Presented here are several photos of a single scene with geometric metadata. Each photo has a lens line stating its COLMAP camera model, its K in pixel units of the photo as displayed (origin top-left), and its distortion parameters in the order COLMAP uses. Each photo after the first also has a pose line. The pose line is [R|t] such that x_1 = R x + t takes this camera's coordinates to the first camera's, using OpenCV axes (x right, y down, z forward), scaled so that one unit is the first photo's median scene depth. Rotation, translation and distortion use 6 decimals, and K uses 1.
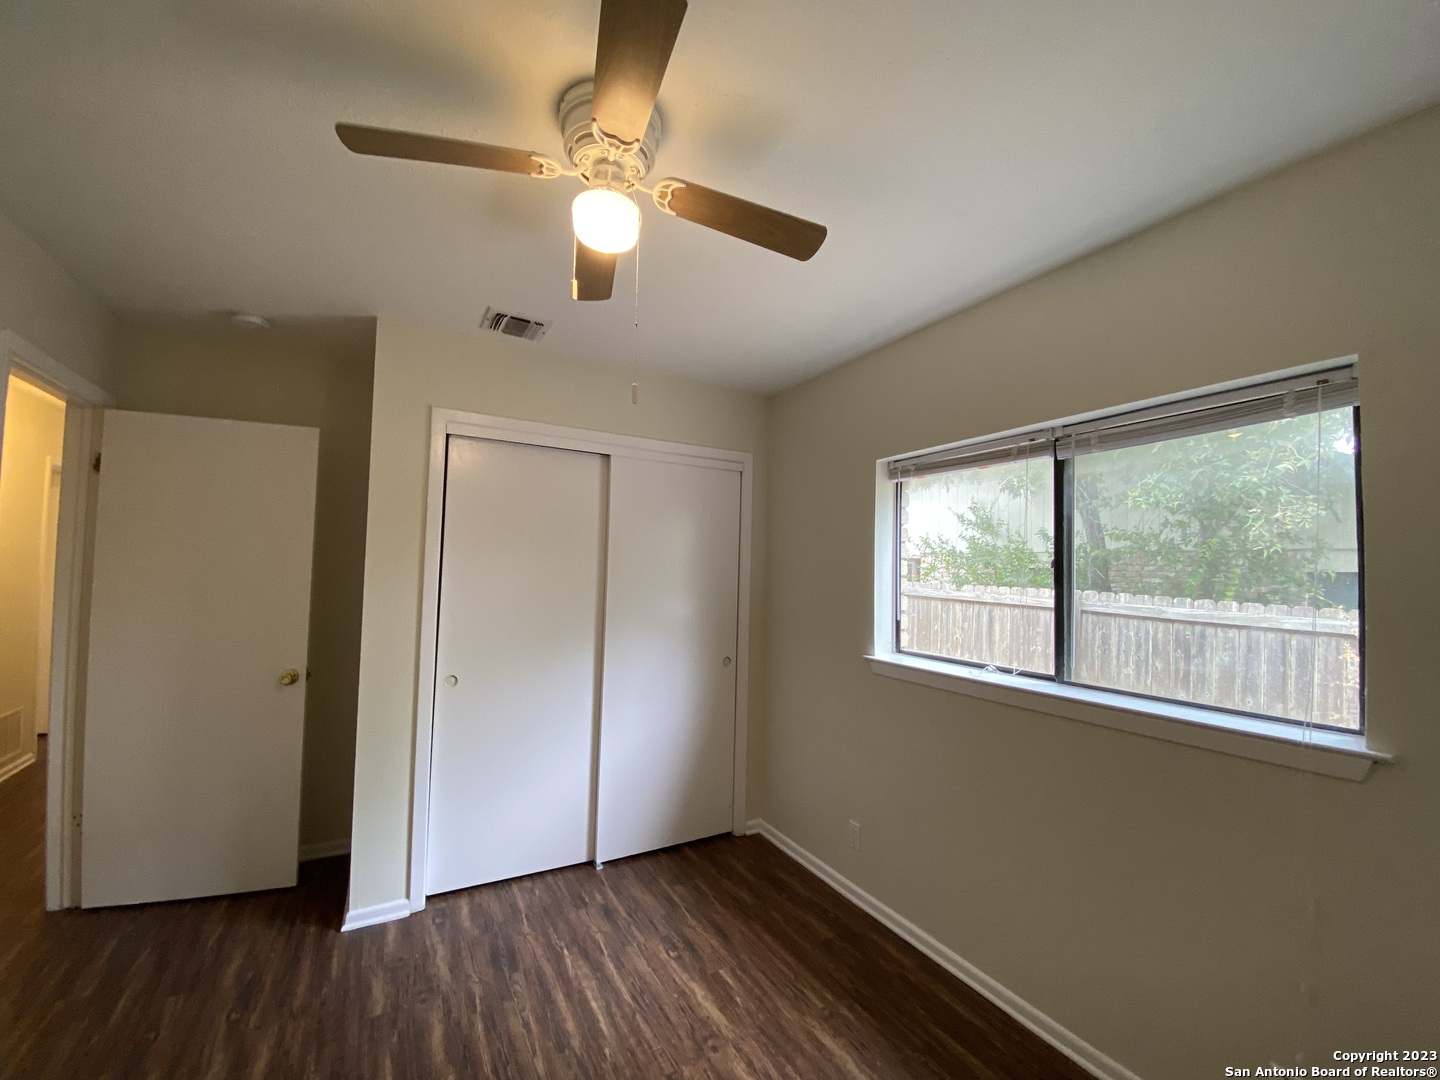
lens RADIAL K [[584.6, 0, 716.9], [0, 584.6, 554.0], [0, 0, 1]] dist [-0.012365, -0.008367]
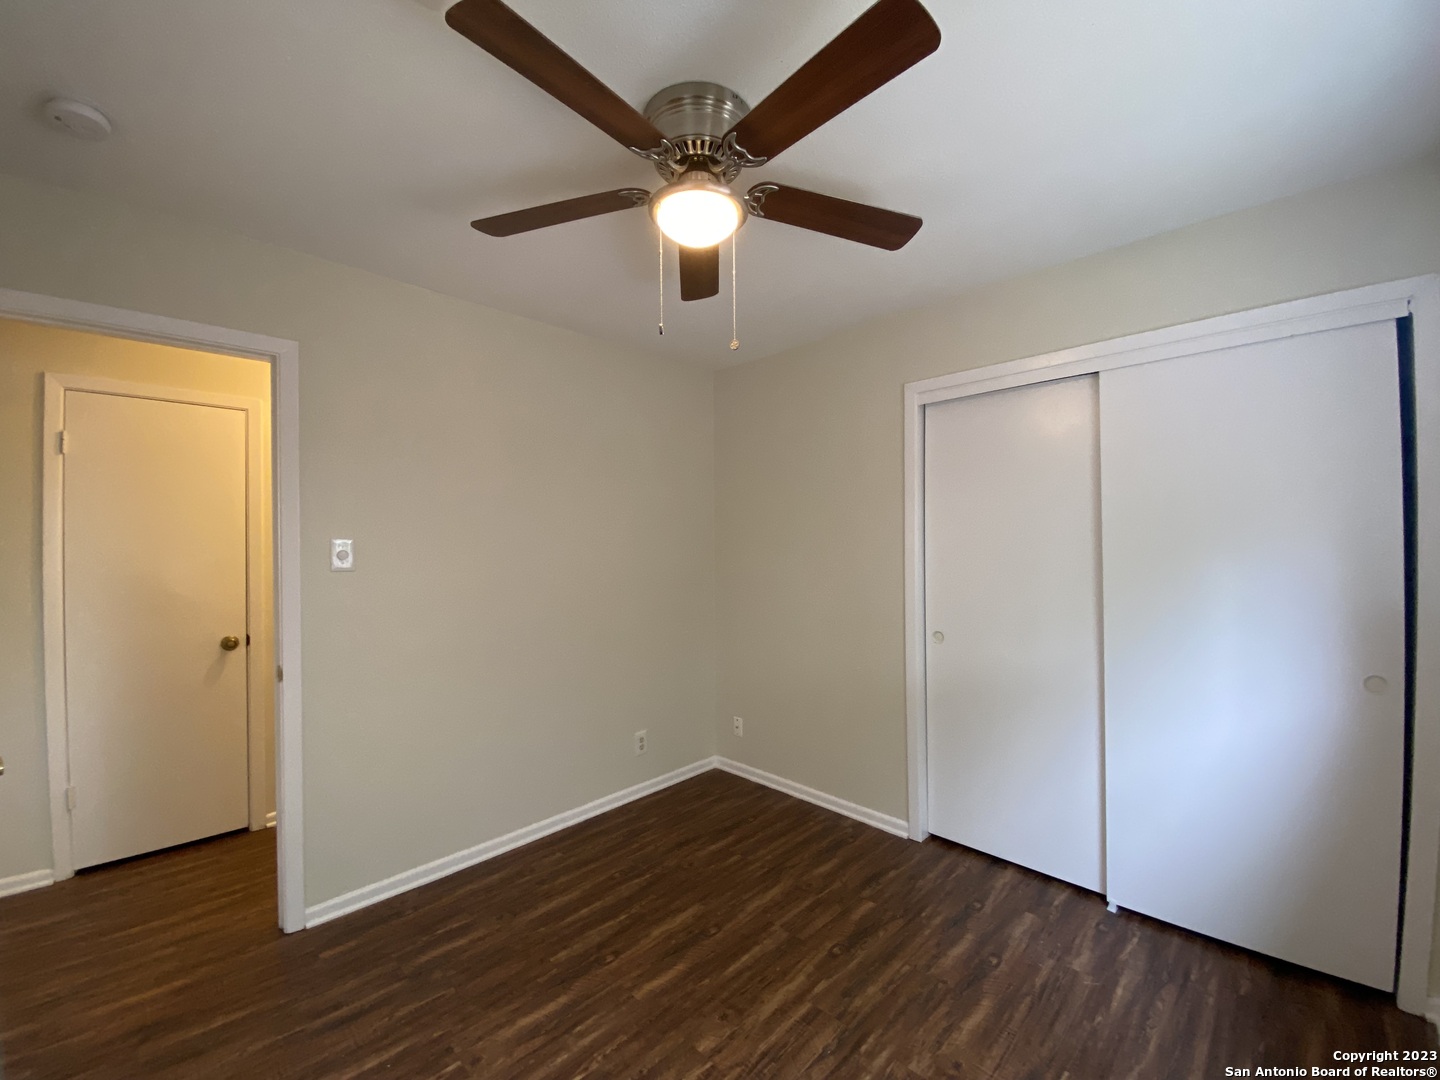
lens RADIAL K [[584.6, 0, 713.4], [0, 584.6, 542.8], [0, 0, 1]] dist [-0.012365, -0.008367]
pose [[0.288136, -0.014143, -0.957485, 0.378219], [0.022532, 0.999714, -0.007986, 0.049900], [0.957324, -0.019273, 0.288372, 0.287935]]
